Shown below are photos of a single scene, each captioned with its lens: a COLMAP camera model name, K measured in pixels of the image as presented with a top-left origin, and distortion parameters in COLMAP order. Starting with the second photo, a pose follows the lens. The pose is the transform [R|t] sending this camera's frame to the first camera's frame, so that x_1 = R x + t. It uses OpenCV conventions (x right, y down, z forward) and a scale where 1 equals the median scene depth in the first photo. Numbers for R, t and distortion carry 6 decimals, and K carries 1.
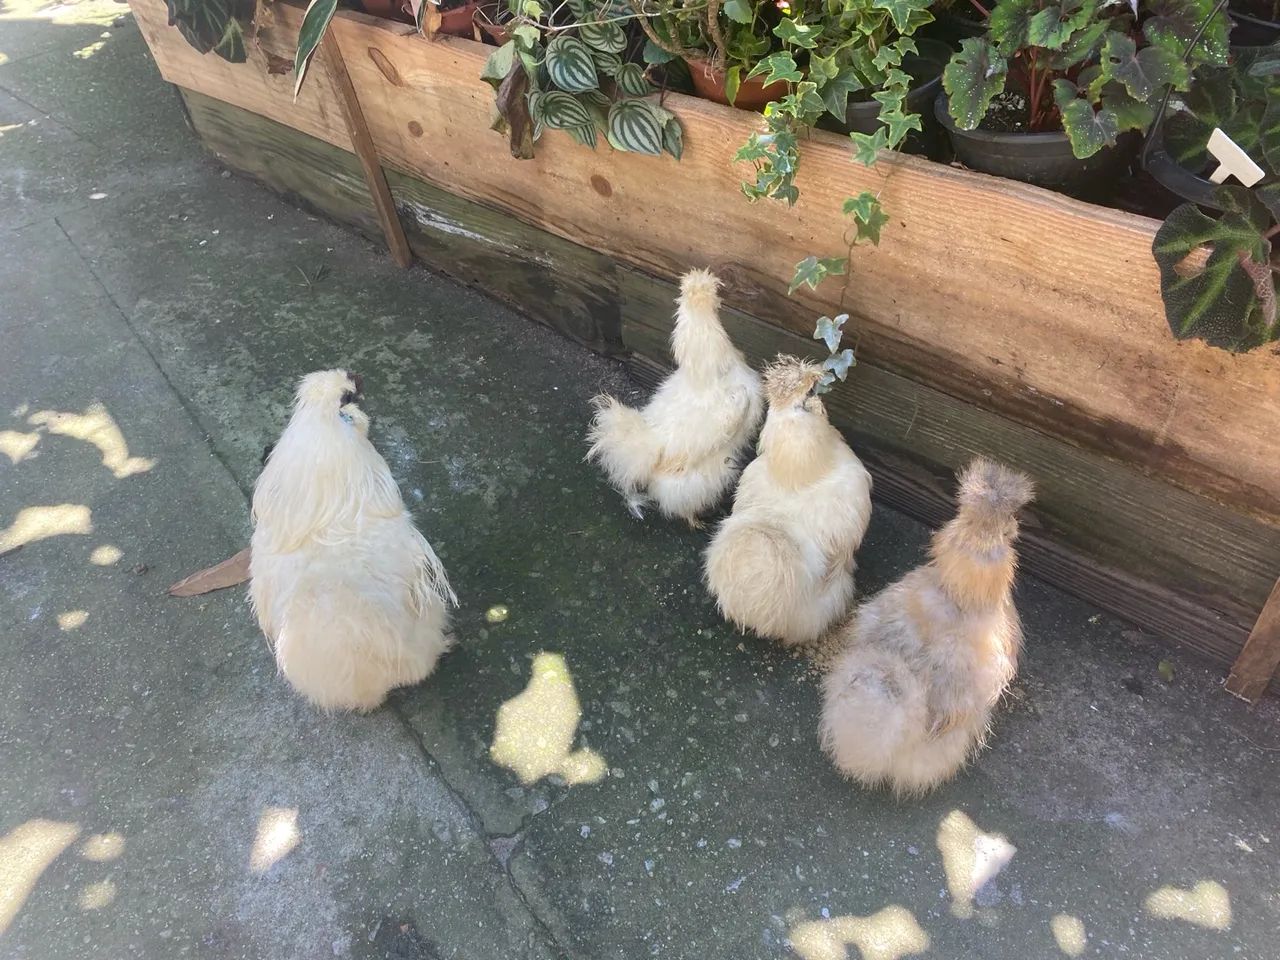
lens RADIAL K [[942.6, 0, 678.6], [0, 942.6, 439.5], [0, 0, 1]] dist [0.011127, -0.006822]
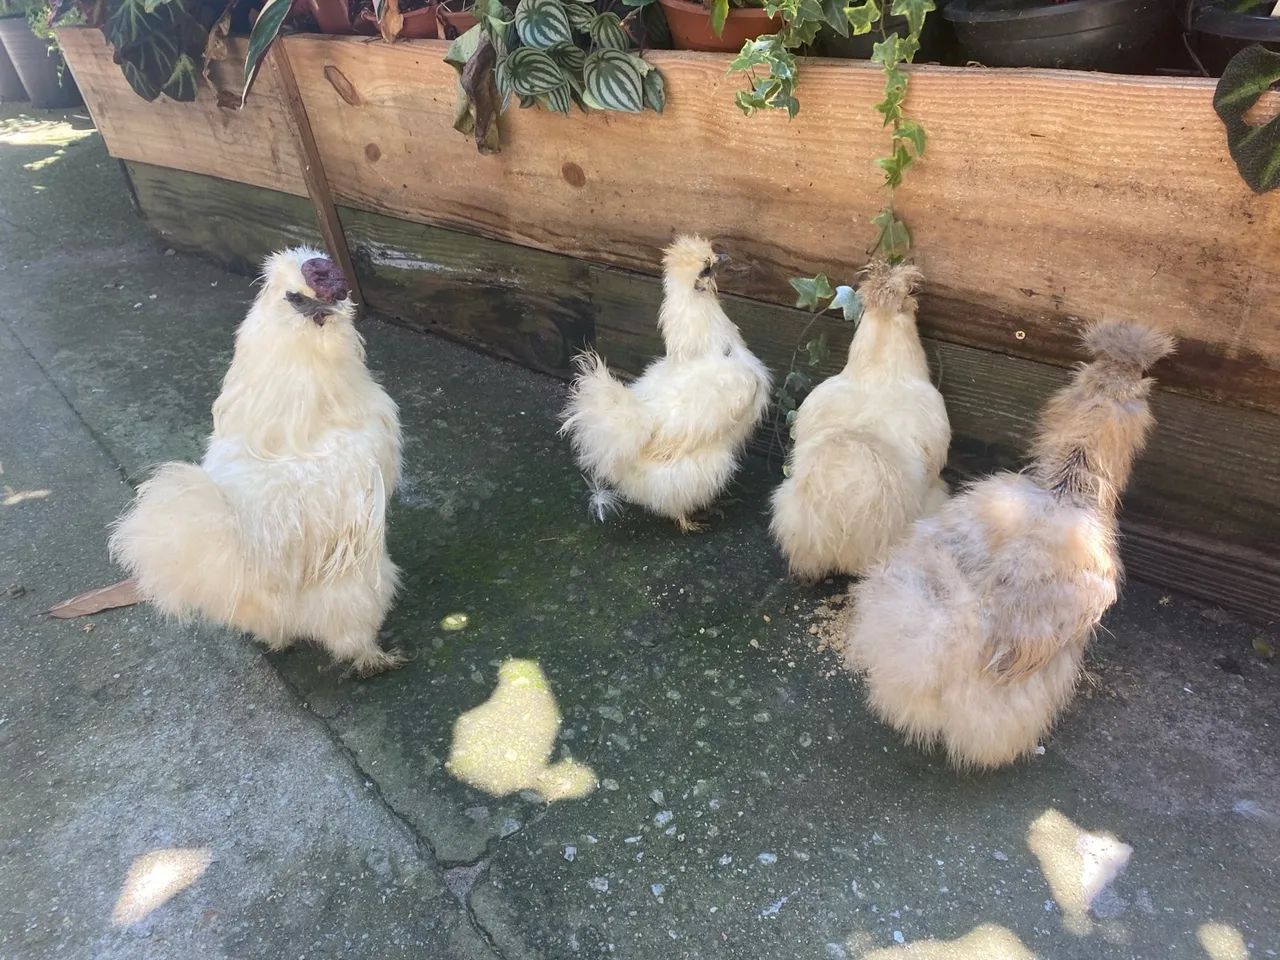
lens RADIAL K [[942.6, 0, 678.6], [0, 942.6, 439.5], [0, 0, 1]] dist [0.011127, -0.006822]
pose [[0.998670, -0.021171, 0.047006, -0.035837], [0.029241, 0.983547, -0.178271, 0.198268], [-0.042459, 0.179409, 0.982858, 0.167734]]
